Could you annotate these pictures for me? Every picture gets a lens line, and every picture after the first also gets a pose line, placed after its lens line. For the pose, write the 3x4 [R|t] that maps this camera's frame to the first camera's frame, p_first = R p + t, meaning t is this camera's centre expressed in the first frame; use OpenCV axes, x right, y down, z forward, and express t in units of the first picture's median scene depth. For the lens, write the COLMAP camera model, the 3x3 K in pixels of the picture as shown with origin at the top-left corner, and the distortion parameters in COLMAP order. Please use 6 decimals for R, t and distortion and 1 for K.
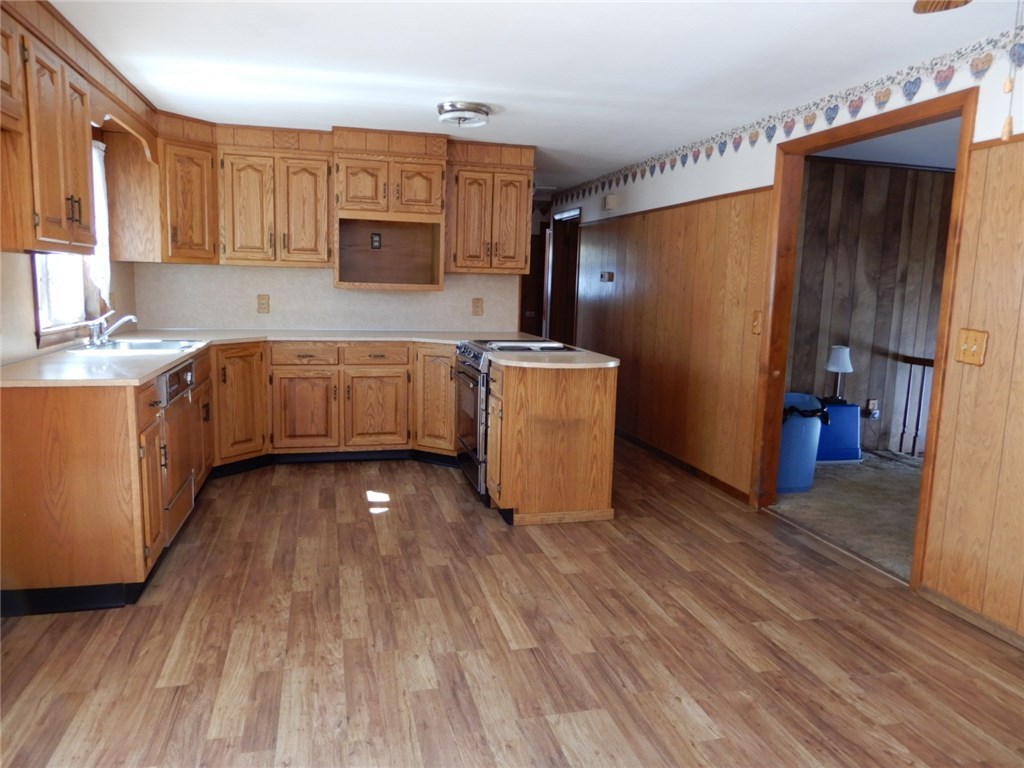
lens RADIAL K [[719.7, 0, 514.4], [0, 719.7, 380.5], [0, 0, 1]] dist [0.008032, -0.008050]
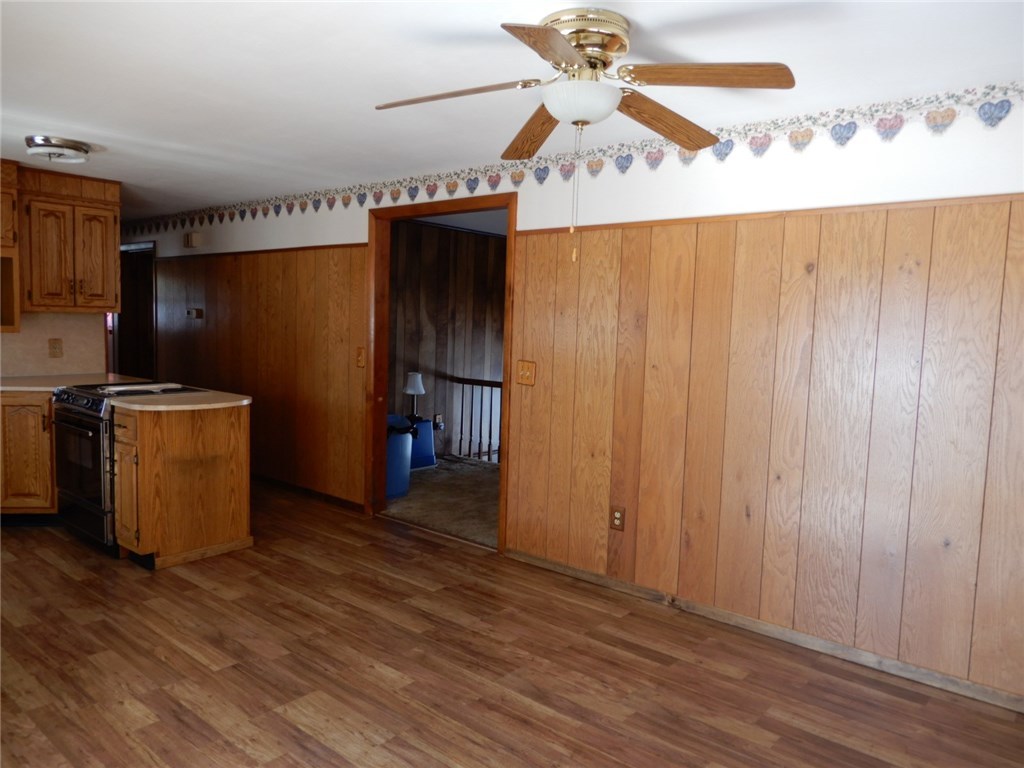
lens RADIAL K [[719.7, 0, 502.0], [0, 719.7, 383.3], [0, 0, 1]] dist [0.008032, -0.008050]
pose [[0.822398, -0.055022, 0.566245, -0.126892], [0.072520, 0.997331, -0.008415, -0.010491], [-0.564271, 0.047984, 0.824194, -0.086834]]
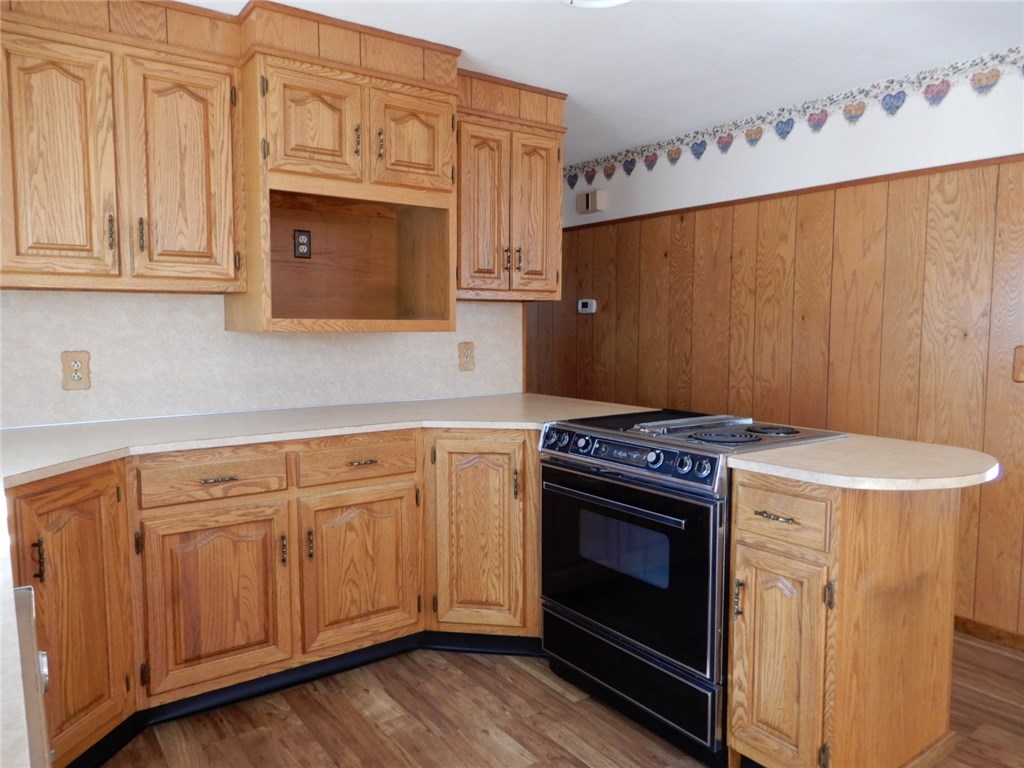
lens RADIAL K [[719.7, 0, 511.5], [0, 719.7, 384.1], [0, 0, 1]] dist [0.008032, -0.008050]
pose [[0.929958, -0.056654, 0.363276, -0.284227], [0.073930, 0.996690, -0.033819, -0.066844], [-0.360157, 0.058307, 0.931068, 0.508860]]
